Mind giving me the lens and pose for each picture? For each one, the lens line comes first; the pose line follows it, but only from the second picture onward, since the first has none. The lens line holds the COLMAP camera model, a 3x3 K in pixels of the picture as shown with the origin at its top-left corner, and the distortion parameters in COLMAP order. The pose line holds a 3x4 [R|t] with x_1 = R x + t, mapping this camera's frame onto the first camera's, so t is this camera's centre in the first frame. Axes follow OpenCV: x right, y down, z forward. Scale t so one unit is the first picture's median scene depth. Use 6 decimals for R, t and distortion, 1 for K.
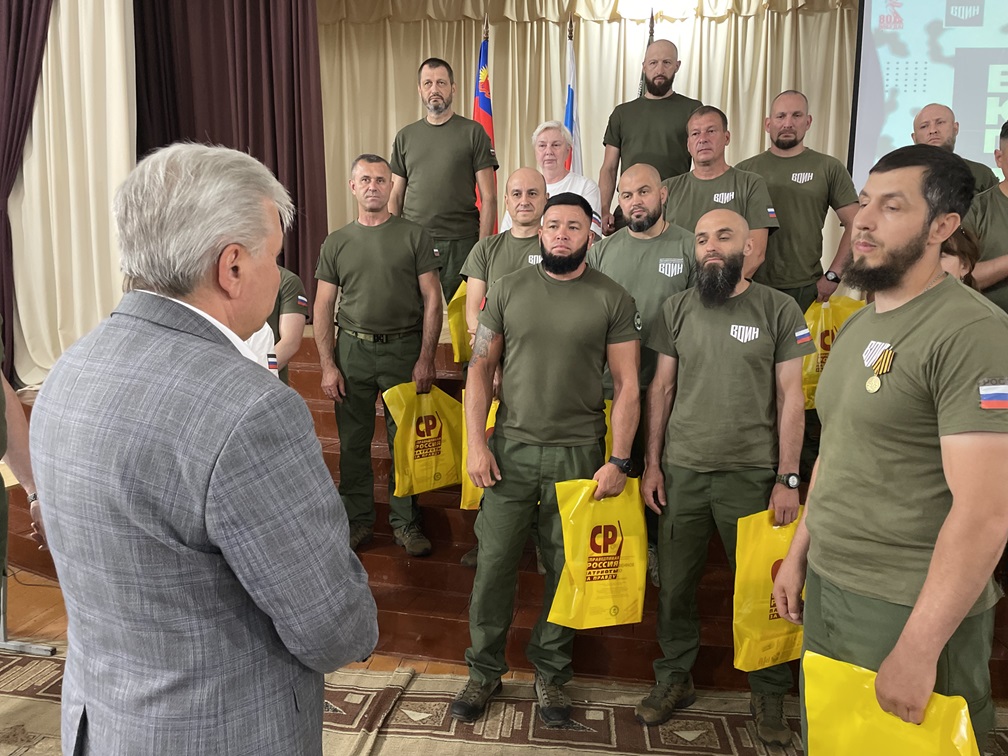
lens RADIAL K [[766.4, 0, 507.0], [0, 766.4, 375.8], [0, 0, 1]] dist [0.033259, -0.020923]
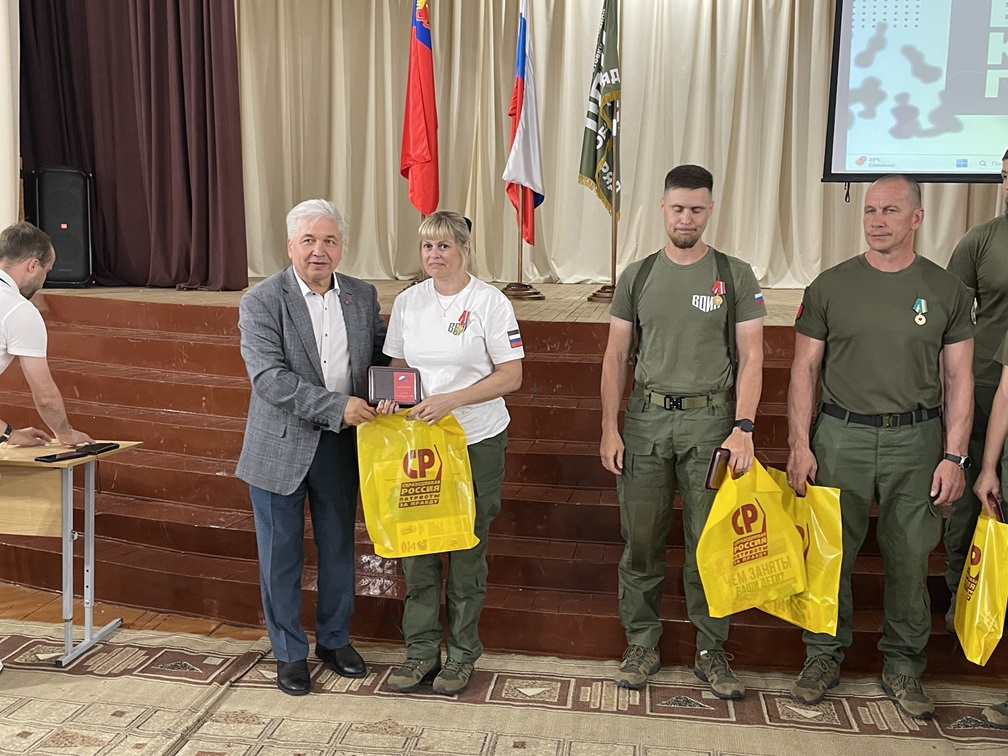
lens RADIAL K [[1041.0, 0, 508.6], [0, 1041.0, 364.6], [0, 0, 1]] dist [0.035957, 0.000000]
pose [[0.999666, 0.008465, -0.024417, 0.207519], [-0.008494, 0.999963, -0.001094, 0.030419], [0.024407, 0.001301, 0.999701, -0.338800]]
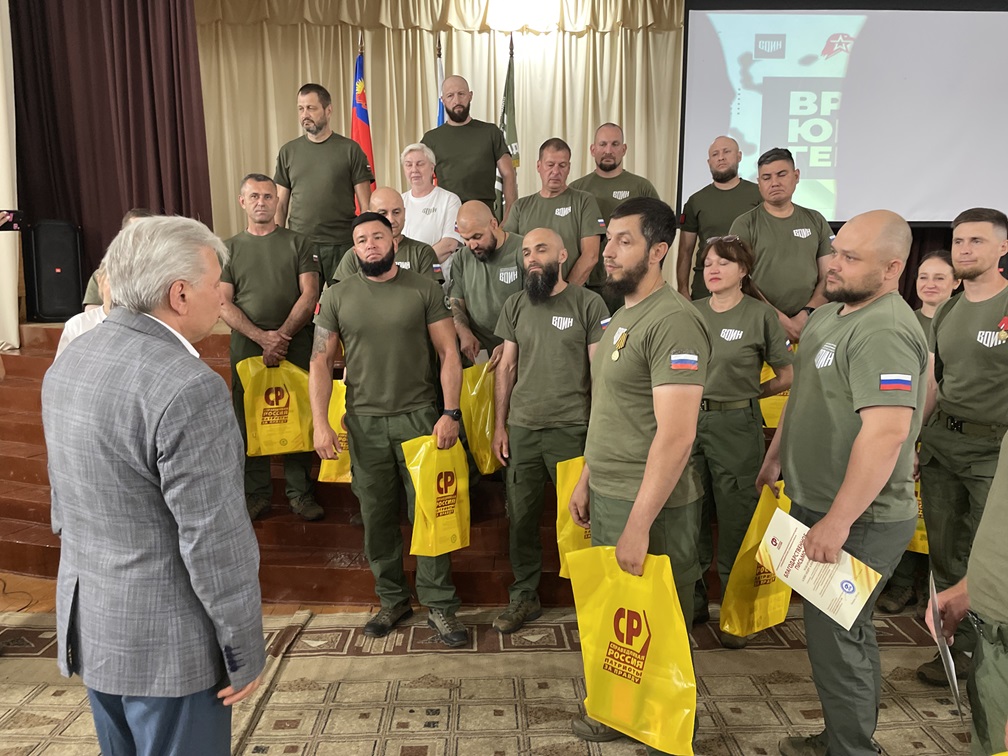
lens RADIAL K [[766.4, 0, 509.6], [0, 766.4, 375.3], [0, 0, 1]] dist [0.033259, -0.020923]
pose [[0.989594, -0.031059, 0.140495, 0.026756], [0.029312, 0.999465, 0.014490, 0.009729], [-0.140869, -0.010221, 0.989975, -0.221963]]
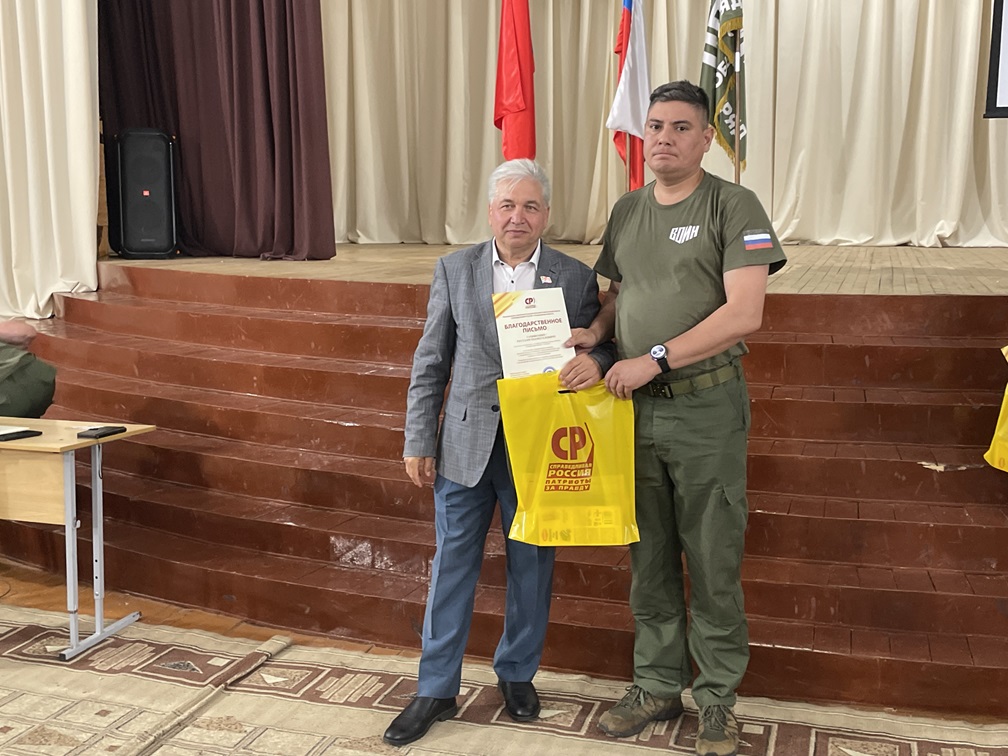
lens RADIAL K [[1174.3, 0, 498.6], [0, 1174.3, 371.7], [0, 0, 1]] dist [0.045501, 0.000000]
pose [[0.979988, 0.012905, -0.198638, 0.398236], [-0.007099, 0.999527, 0.029912, 0.021662], [0.198930, -0.027903, 0.979616, -0.310922]]
